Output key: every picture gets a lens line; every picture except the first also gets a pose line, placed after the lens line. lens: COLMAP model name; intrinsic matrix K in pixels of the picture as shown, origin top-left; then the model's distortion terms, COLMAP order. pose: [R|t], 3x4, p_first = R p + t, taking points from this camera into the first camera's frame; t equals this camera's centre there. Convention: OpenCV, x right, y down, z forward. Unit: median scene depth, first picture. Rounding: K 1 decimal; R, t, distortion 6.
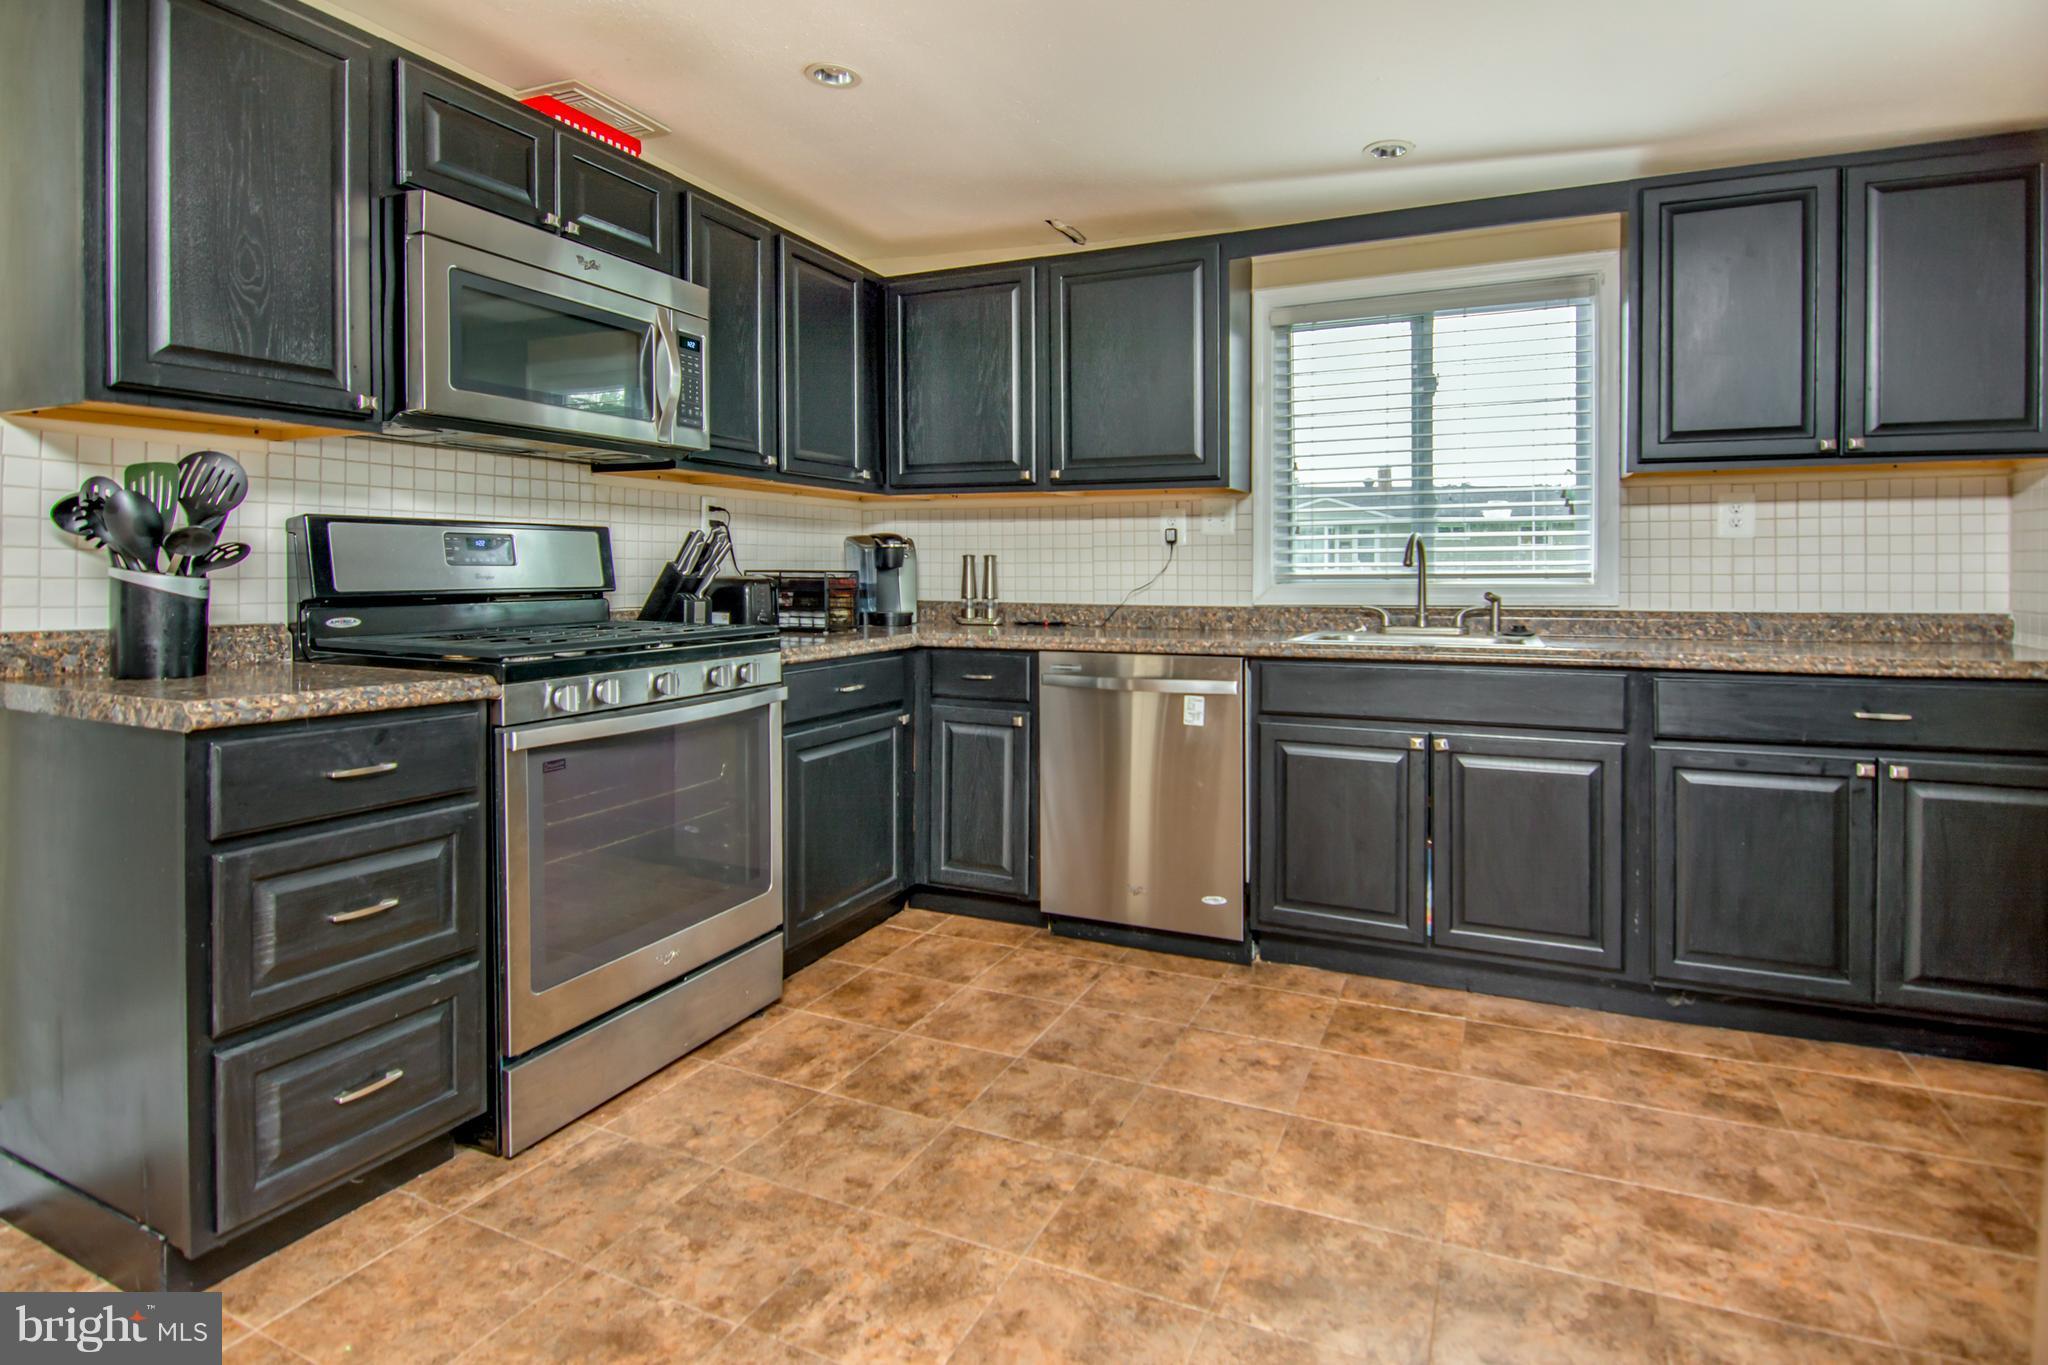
lens RADIAL K [[1073.3, 0, 1021.3], [0, 1073.3, 586.2], [0, 0, 1]] dist [-0.012576, -0.000077]
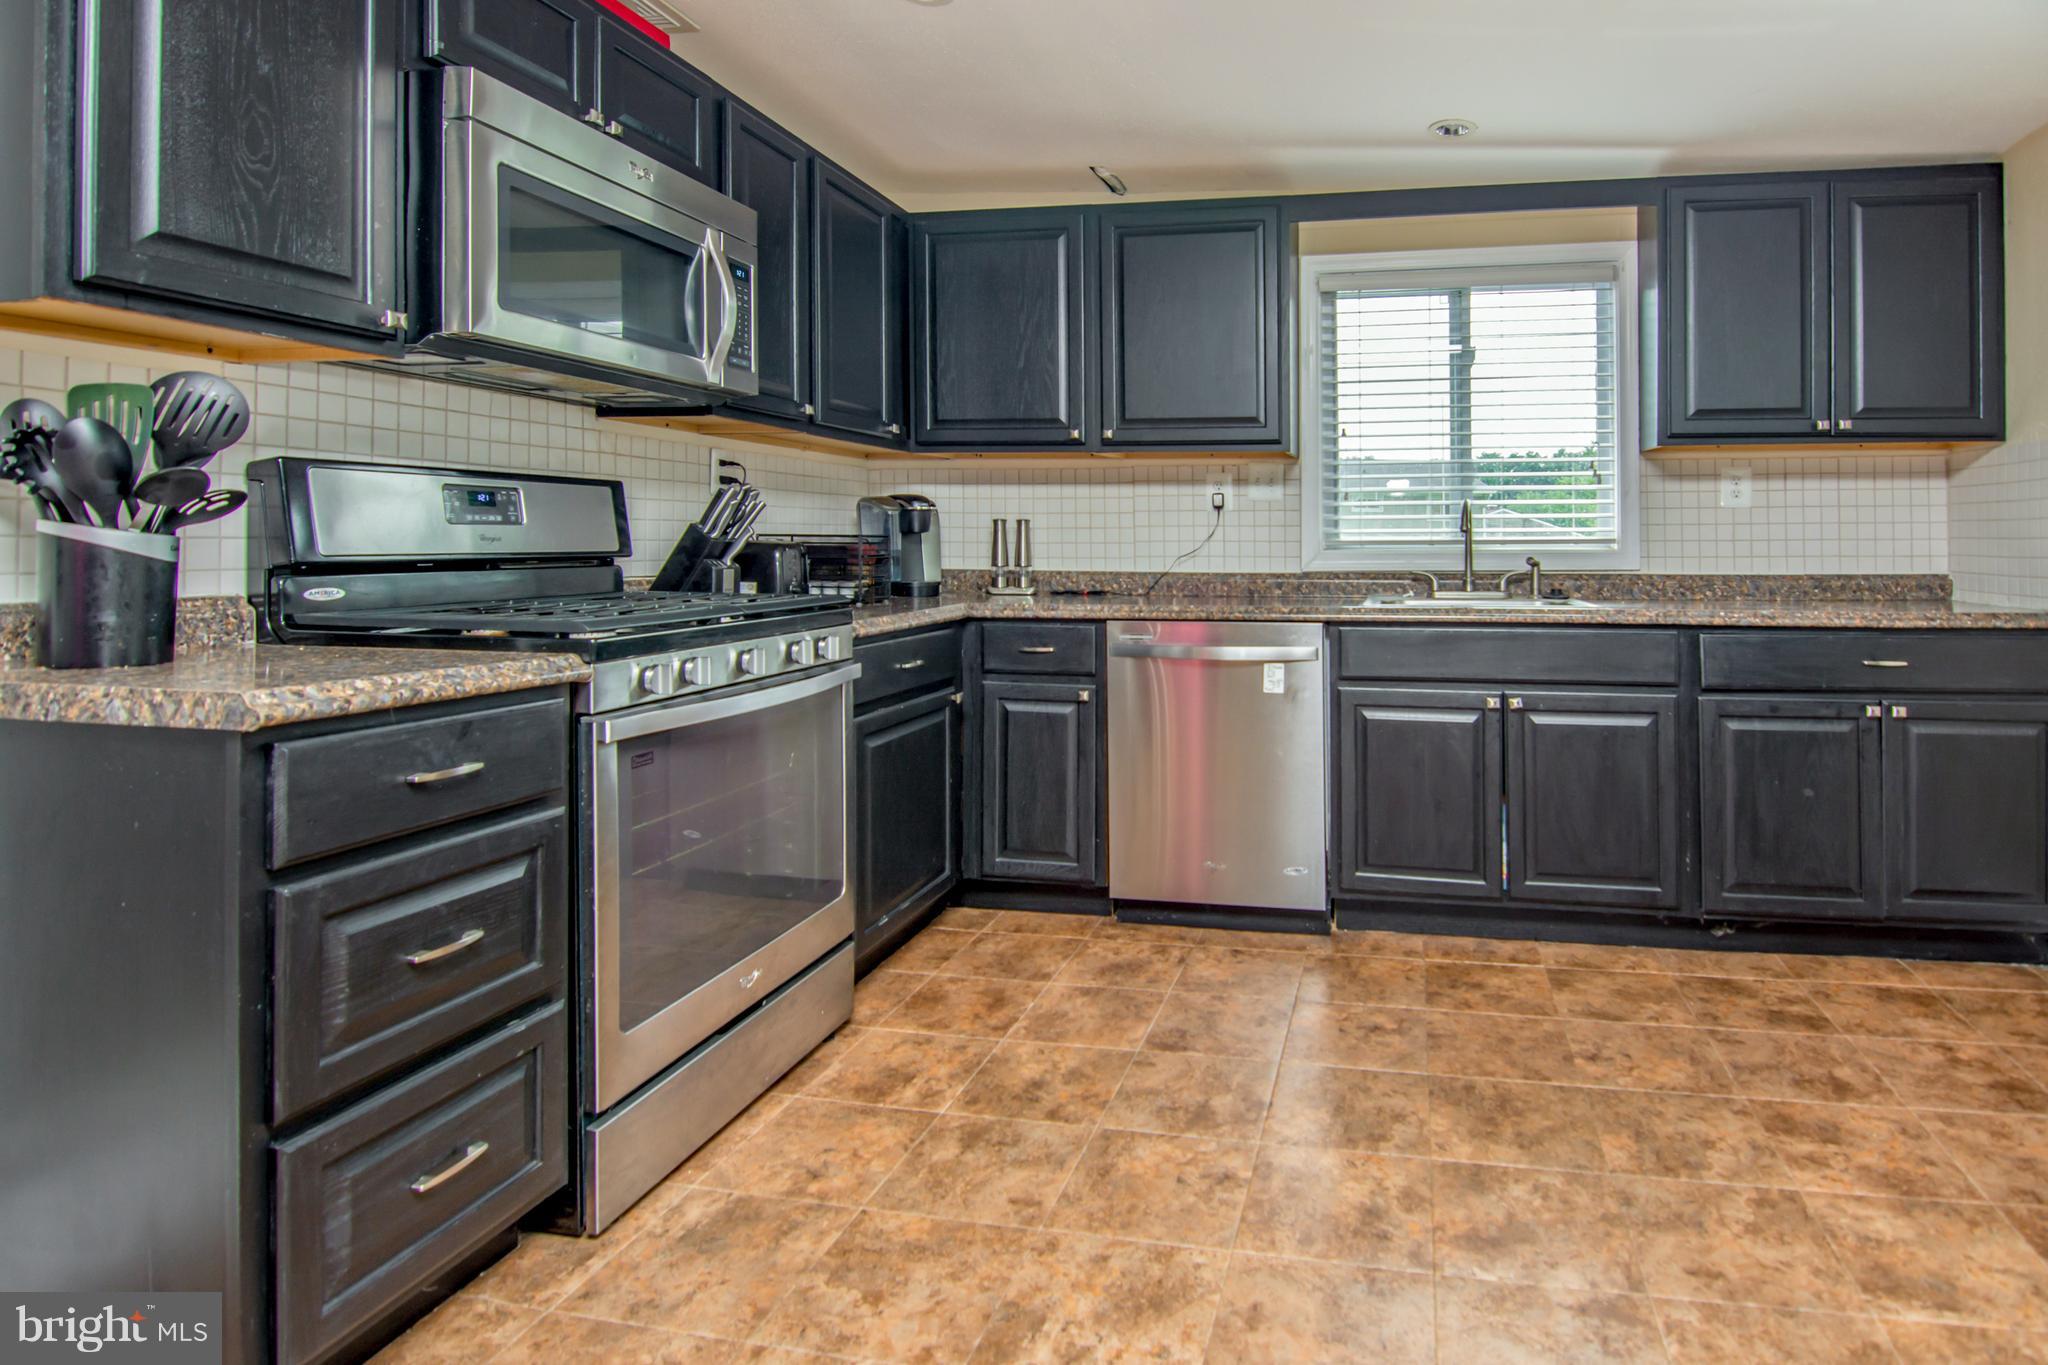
lens RADIAL K [[1135.3, 0, 1218.8], [0, 1135.3, 534.7], [0, 0, 1]] dist [-0.009704, -0.000648]
pose [[0.964984, 0.003814, 0.262282, -0.193587], [0.001702, 0.999782, -0.020799, 0.007801], [-0.262305, 0.020517, 0.964767, 0.012129]]
